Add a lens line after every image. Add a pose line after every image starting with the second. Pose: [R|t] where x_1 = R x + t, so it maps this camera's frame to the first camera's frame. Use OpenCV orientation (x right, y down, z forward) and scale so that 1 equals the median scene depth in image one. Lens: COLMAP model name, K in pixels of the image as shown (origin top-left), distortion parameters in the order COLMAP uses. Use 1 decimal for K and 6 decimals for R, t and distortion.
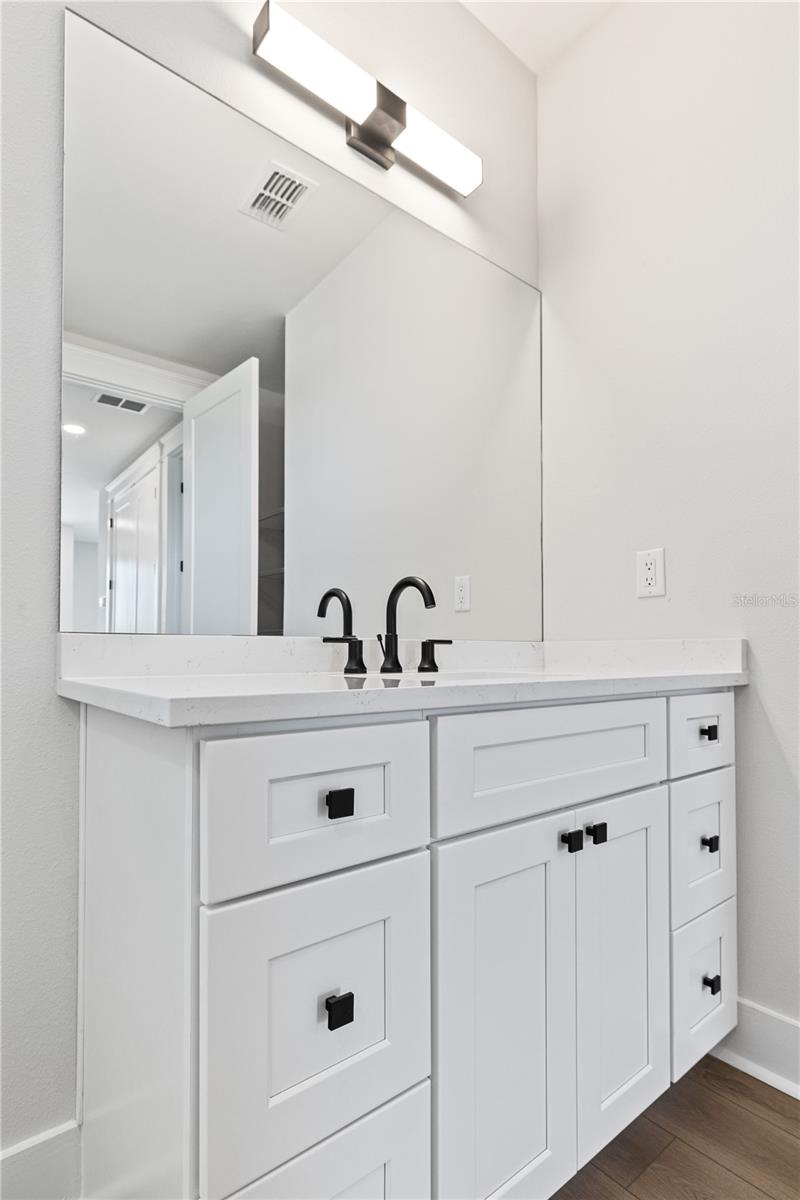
lens RADIAL K [[588.8, 0, 400.1], [0, 588.8, 638.1], [0, 0, 1]] dist [0.014208, -0.000074]
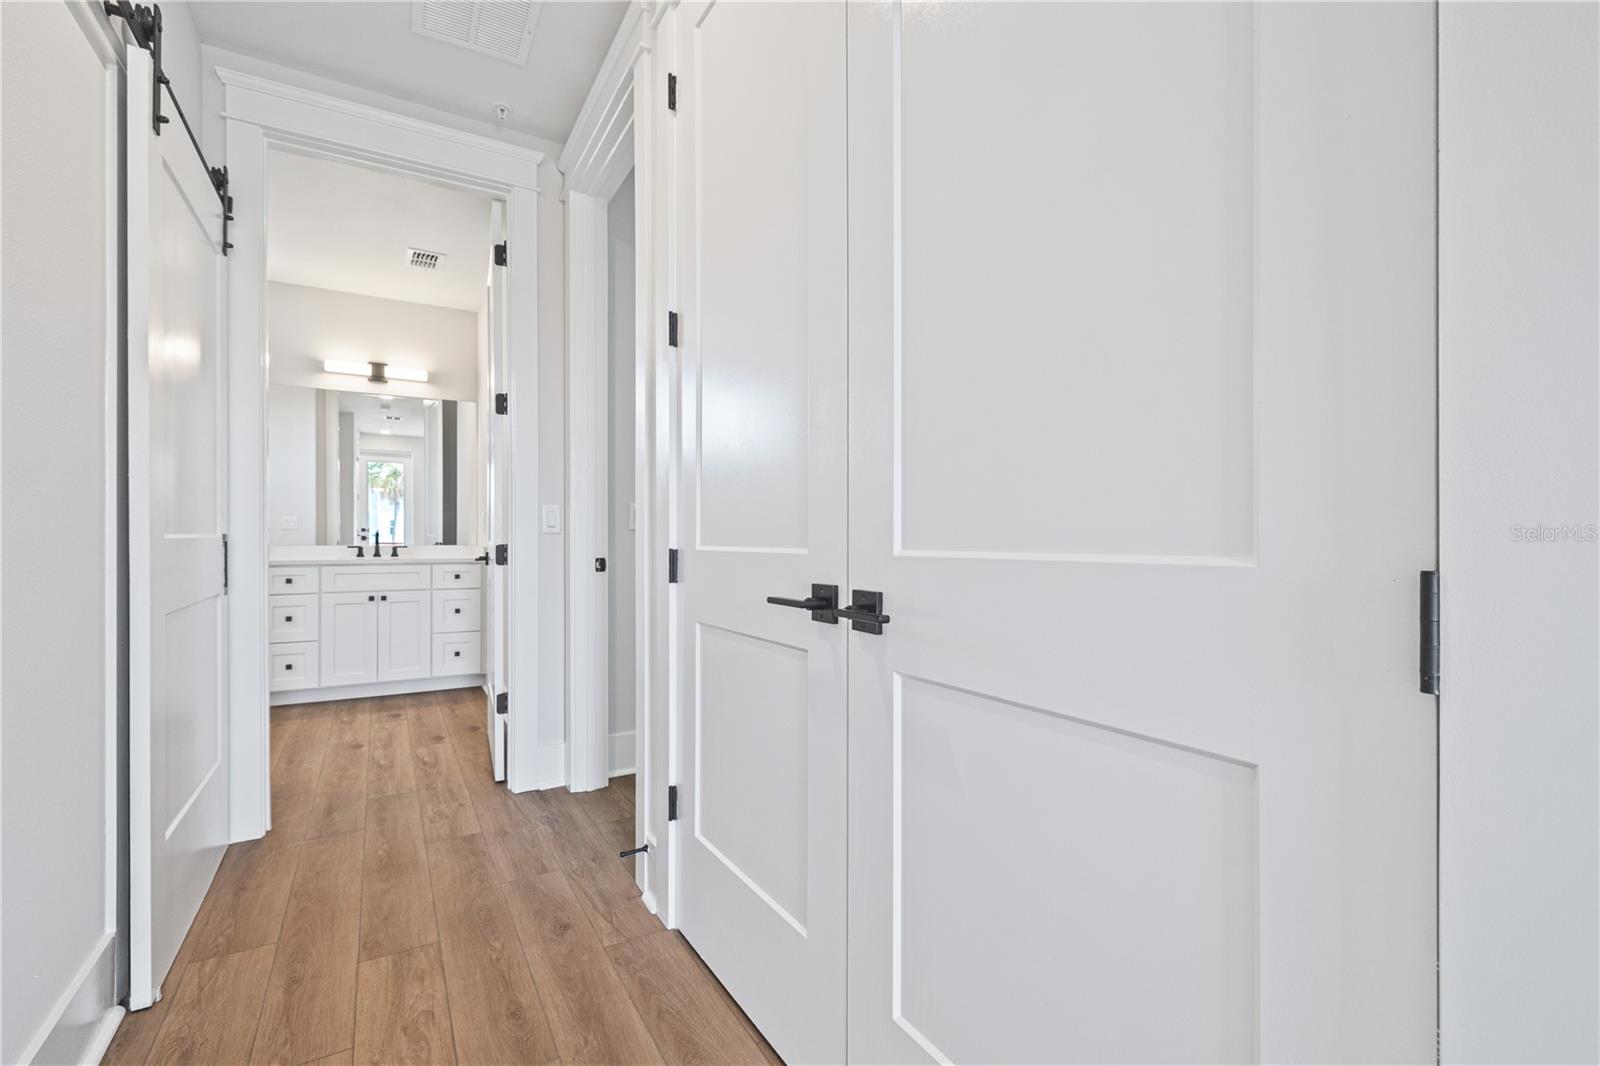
lens RADIAL K [[714.0, 0, 800.0], [0, 714.0, 533.0], [0, 0, 1]] dist [0.001117, 0.000103]
pose [[0.990833, 0.002270, -0.135072, 2.575330], [0.001076, 0.999694, 0.024695, -0.151176], [0.135087, -0.024614, 0.990528, -2.300809]]
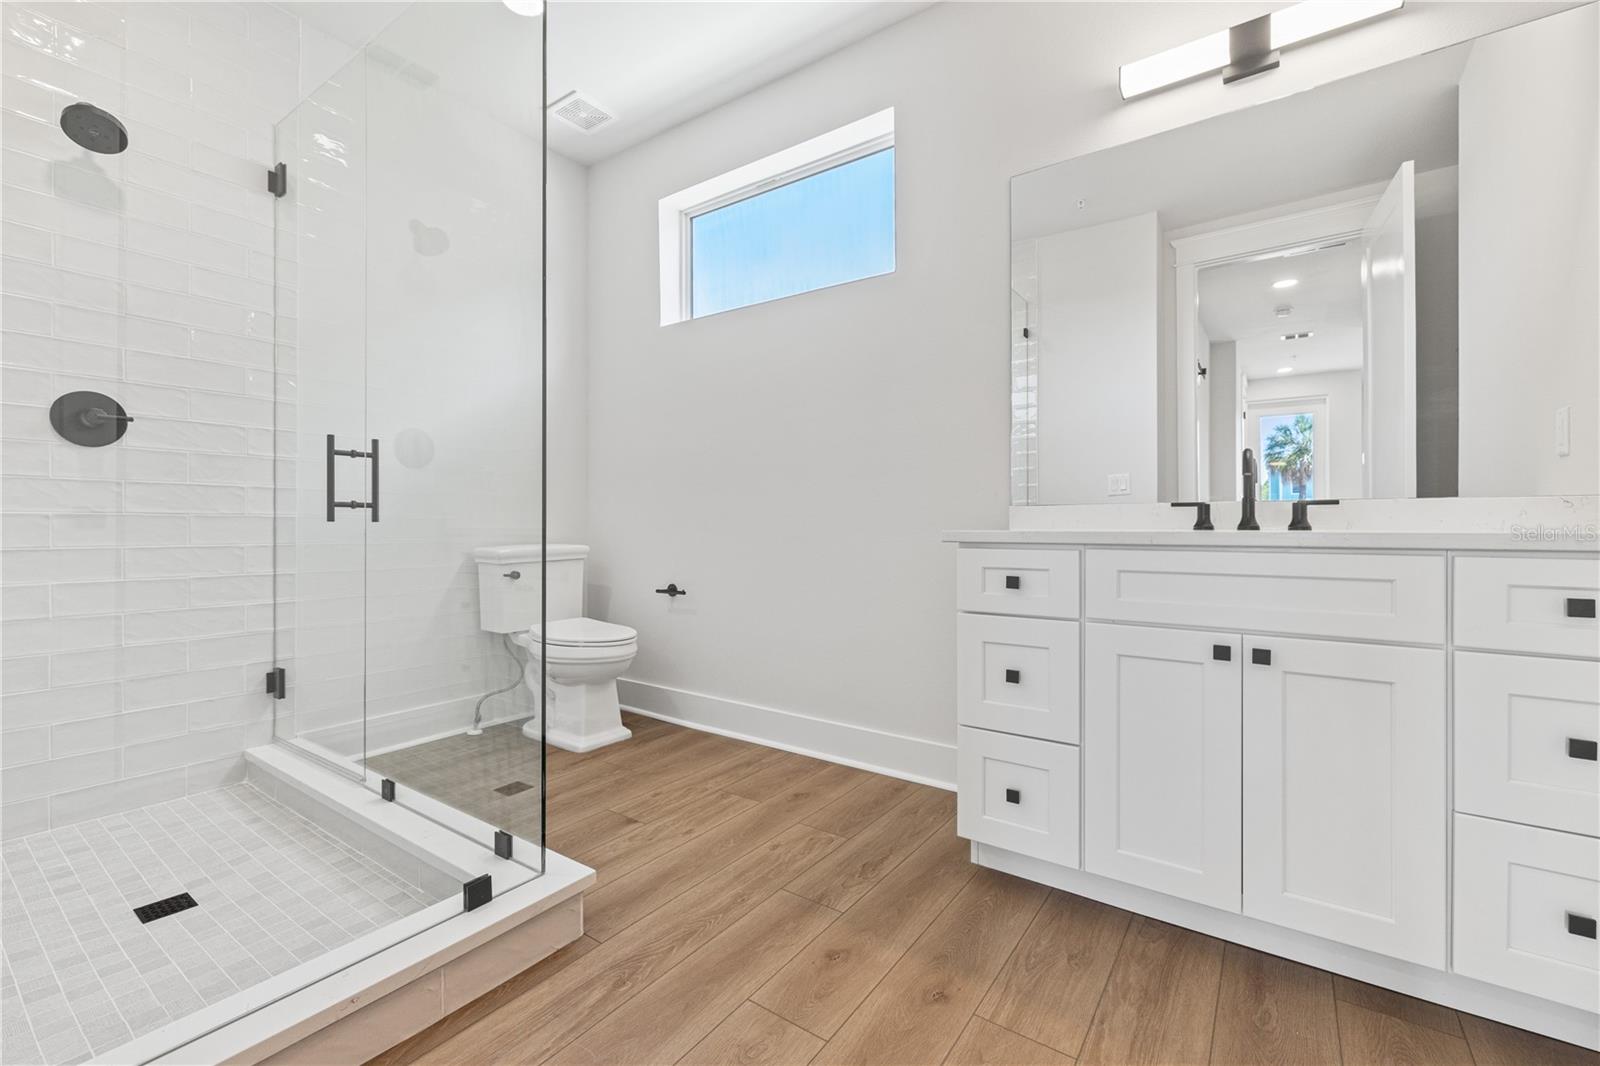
lens RADIAL K [[679.1, 0, 790.4], [0, 679.1, 524.2], [0, 0, 1]] dist [0.003249, 0.000394]
pose [[0.272282, -0.004827, -0.962205, 0.987706], [0.025167, 0.999681, 0.002106, 0.018917], [0.961888, -0.024790, 0.272317, -0.220135]]
